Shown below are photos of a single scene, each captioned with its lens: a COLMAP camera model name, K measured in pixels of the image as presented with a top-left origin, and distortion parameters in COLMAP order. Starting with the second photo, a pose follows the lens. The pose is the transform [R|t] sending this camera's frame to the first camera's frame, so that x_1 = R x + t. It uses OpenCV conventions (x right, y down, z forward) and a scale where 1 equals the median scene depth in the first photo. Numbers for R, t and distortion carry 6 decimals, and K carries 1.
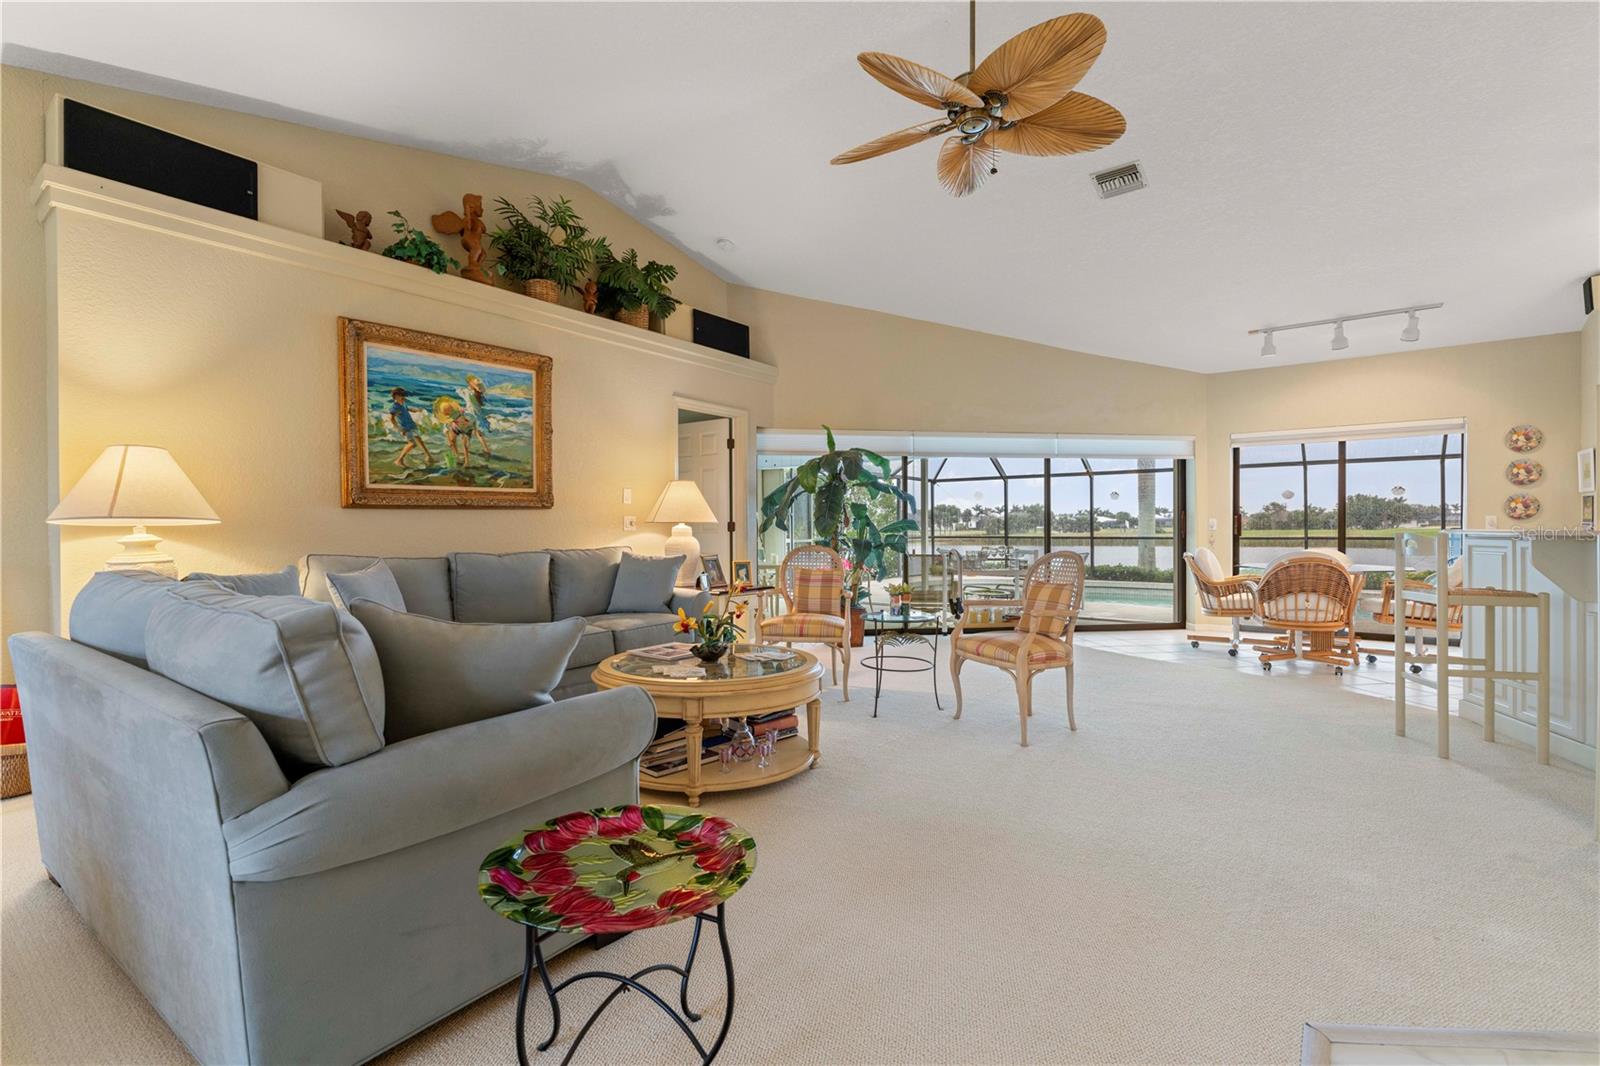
lens RADIAL K [[726.3, 0, 800.0], [0, 726.3, 533.0], [0, 0, 1]] dist [-0.004615, 0.000500]
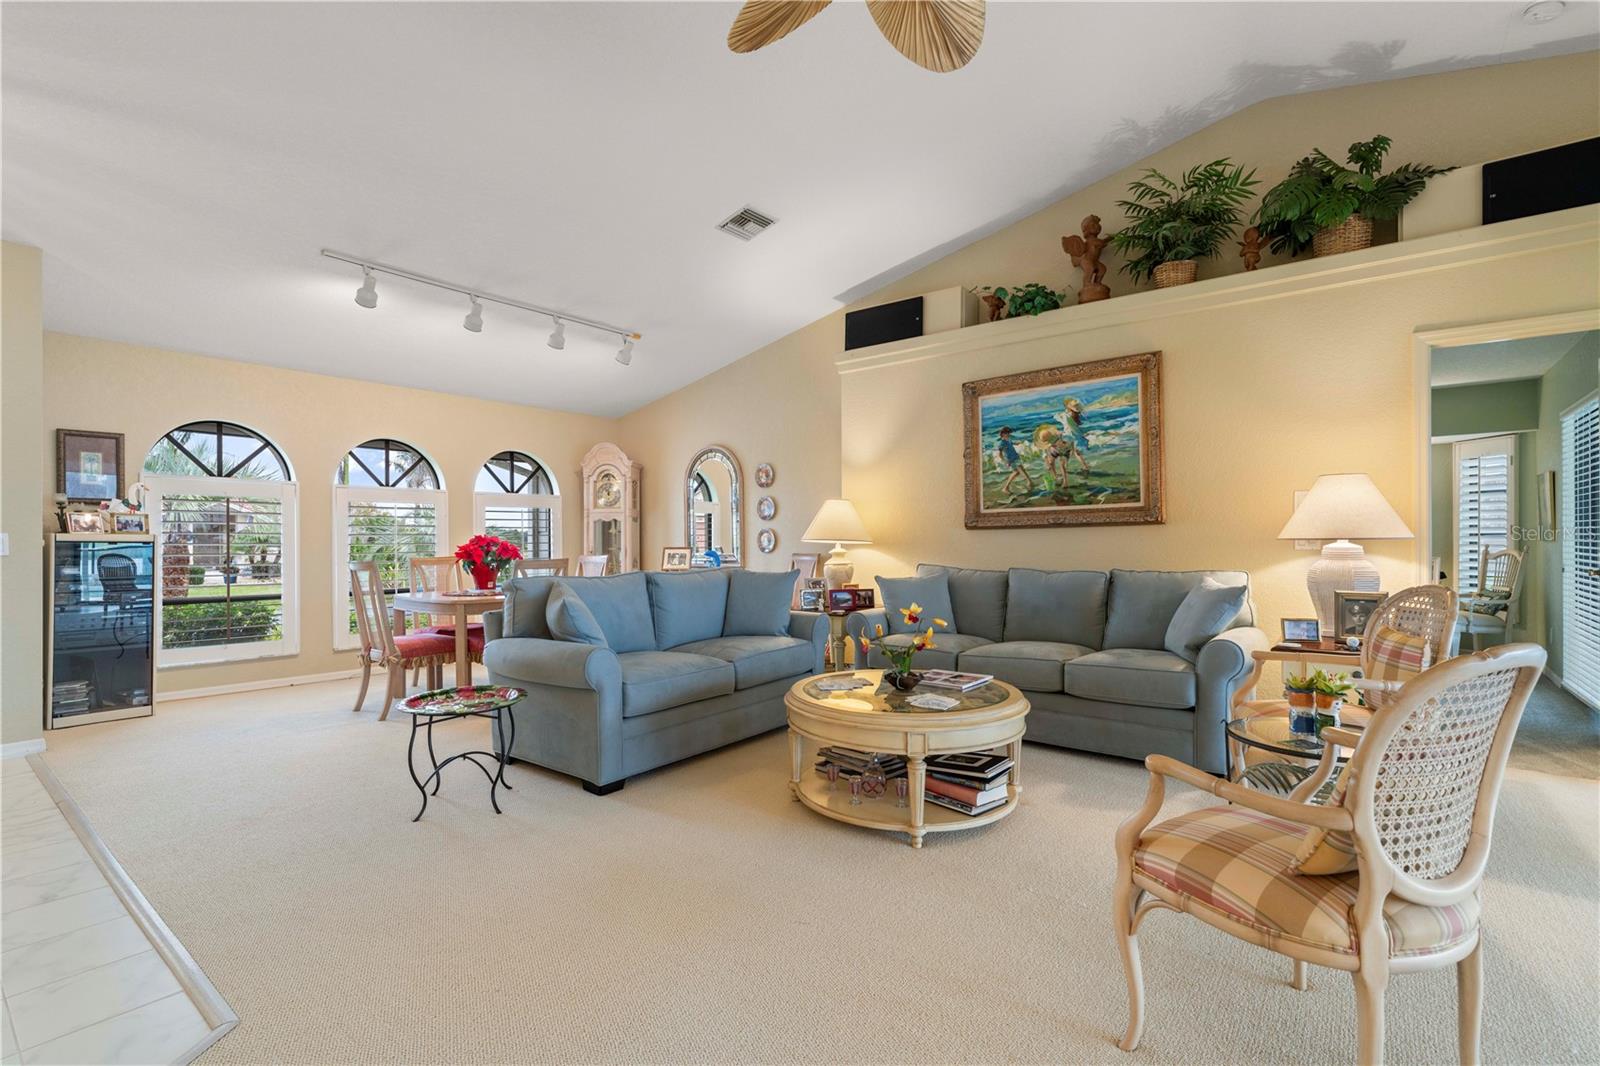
lens RADIAL K [[734.7, 0, 799.0], [0, 734.7, 543.4], [0, 0, 1]] dist [-0.006901, 0.000852]
pose [[-0.028977, 0.007286, -0.999554, 0.583512], [-0.003594, 0.999966, 0.007394, -0.015401], [0.999574, 0.003807, -0.028950, 0.619238]]
